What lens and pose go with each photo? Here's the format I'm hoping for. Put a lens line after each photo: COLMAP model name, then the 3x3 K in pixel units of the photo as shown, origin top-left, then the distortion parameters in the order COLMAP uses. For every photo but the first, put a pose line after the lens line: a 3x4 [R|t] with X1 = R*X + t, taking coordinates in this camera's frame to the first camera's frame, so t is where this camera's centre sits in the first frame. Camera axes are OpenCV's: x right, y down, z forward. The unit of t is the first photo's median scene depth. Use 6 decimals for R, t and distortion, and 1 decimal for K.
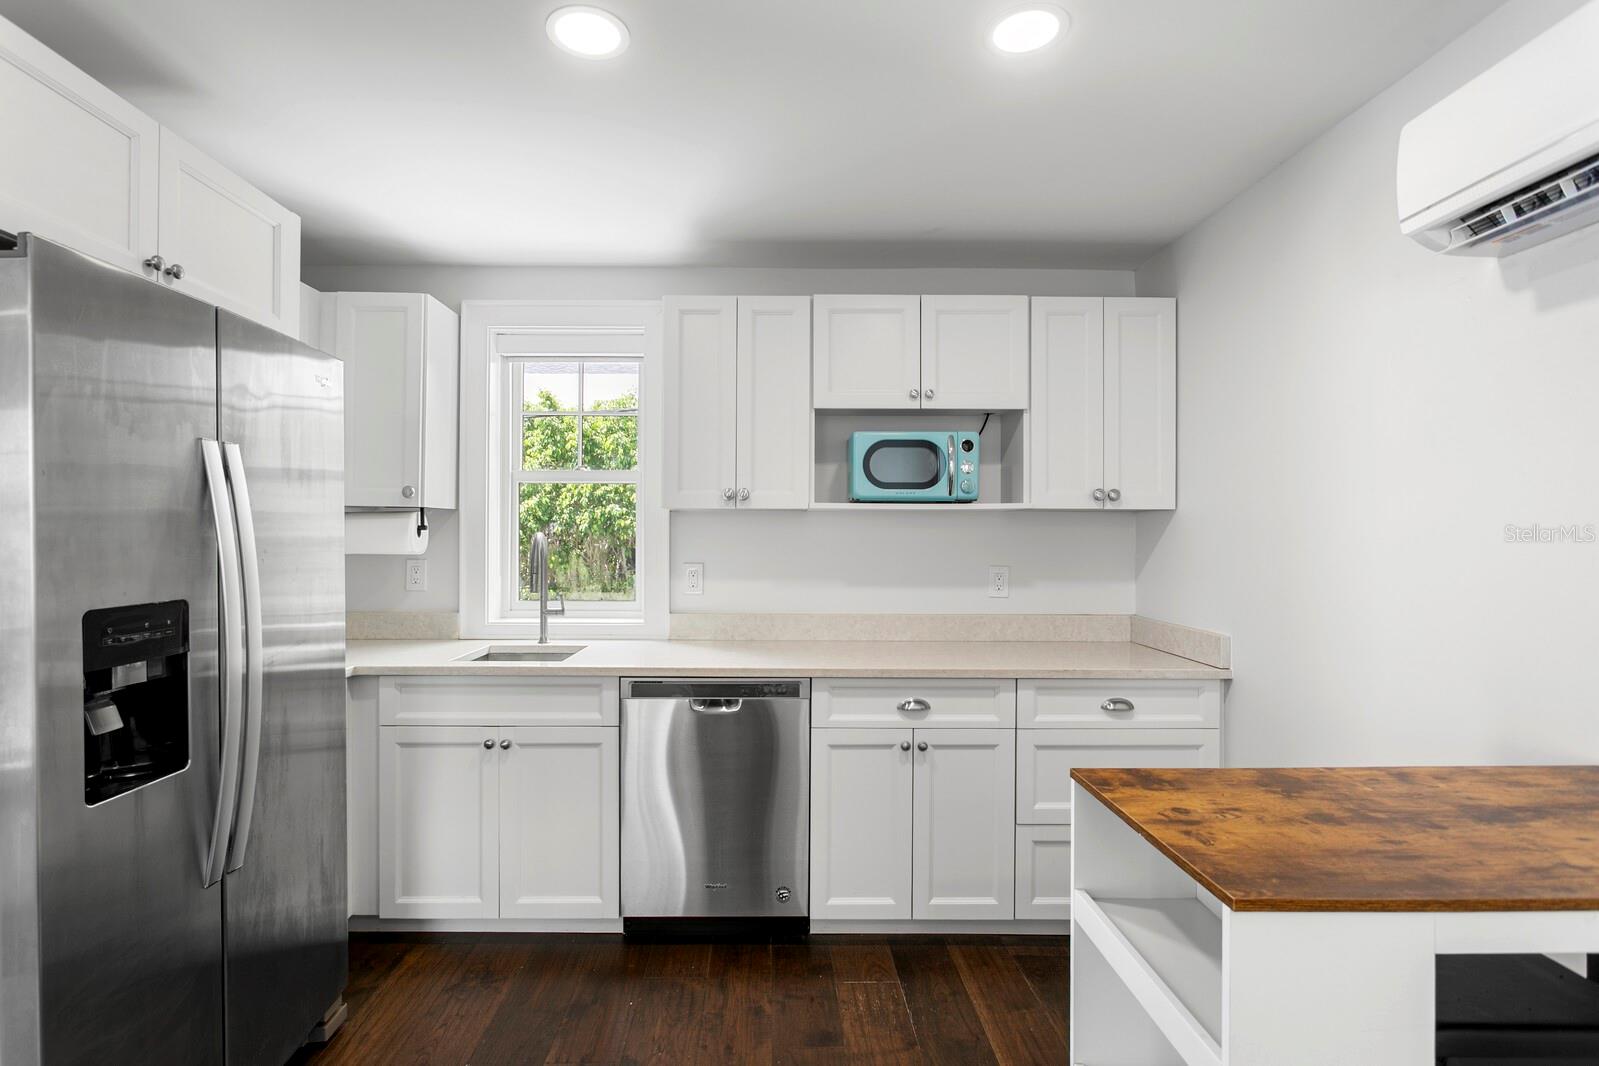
lens RADIAL K [[767.5, 0, 781.9], [0, 767.5, 535.2], [0, 0, 1]] dist [-0.003822, -0.000153]
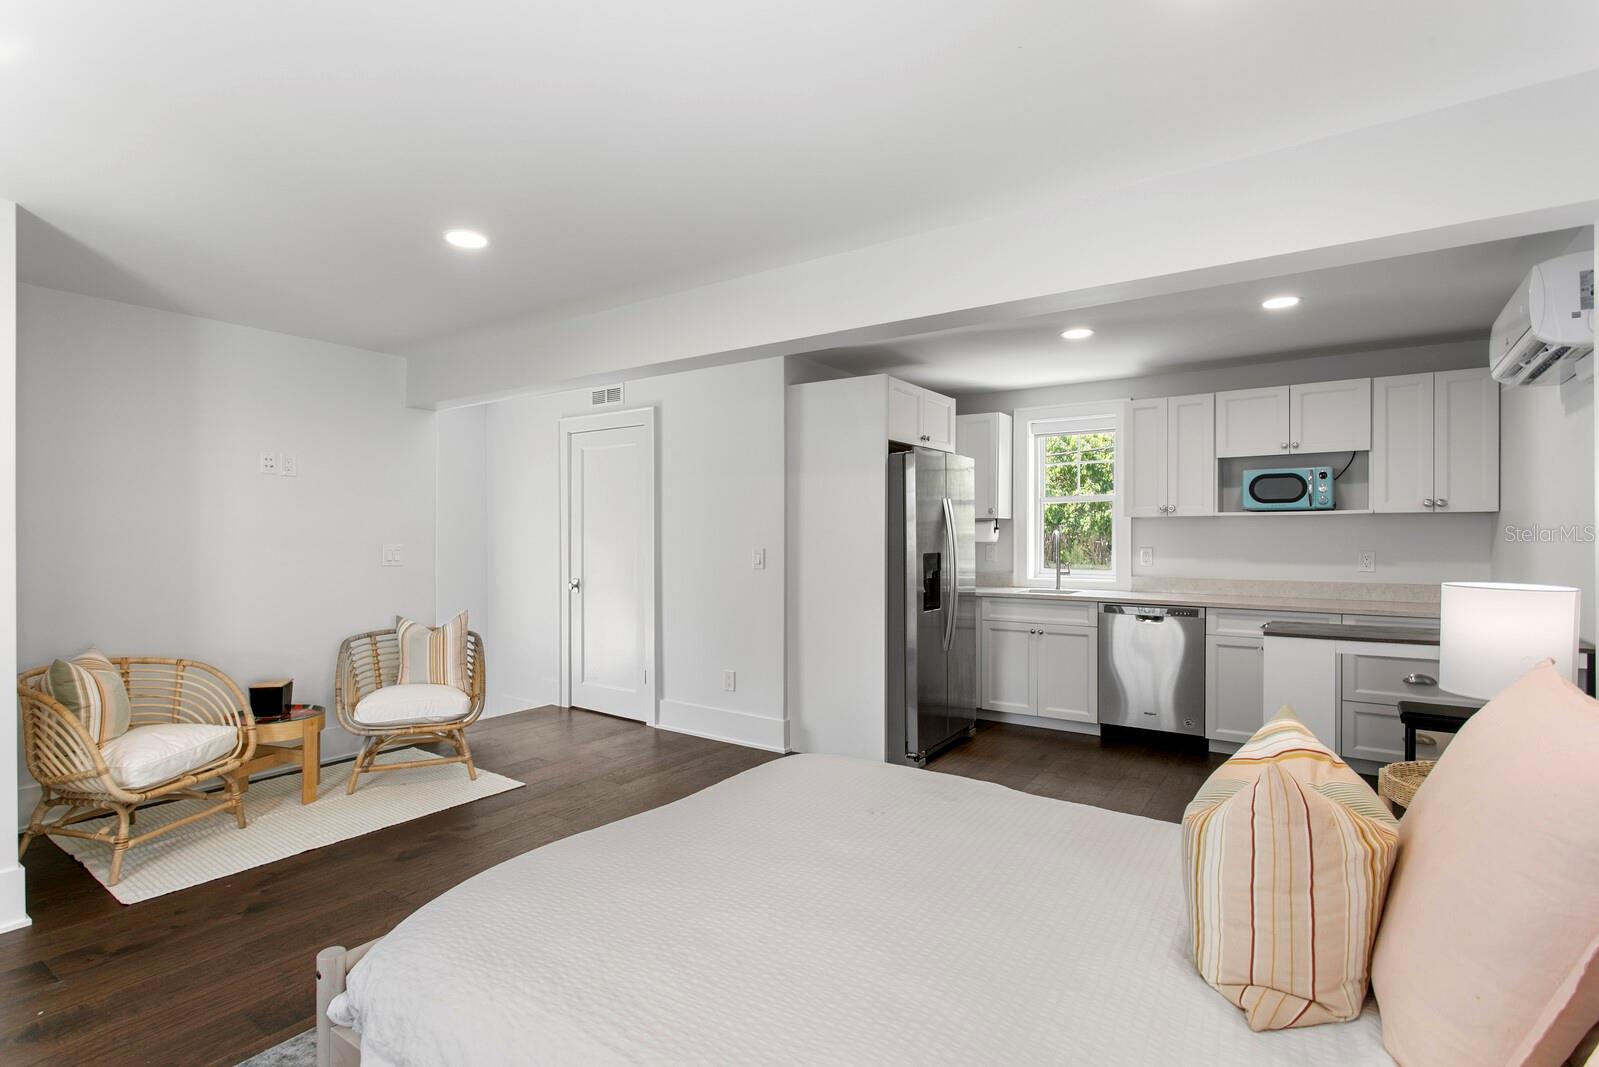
lens RADIAL K [[767.5, 0, 781.9], [0, 767.5, 535.7], [0, 0, 1]] dist [-0.003822, -0.000153]
pose [[0.803689, -0.002820, -0.595043, 0.281929], [0.001658, 0.999995, -0.002501, 0.013385], [0.595048, 0.001023, 0.803690, -0.977393]]
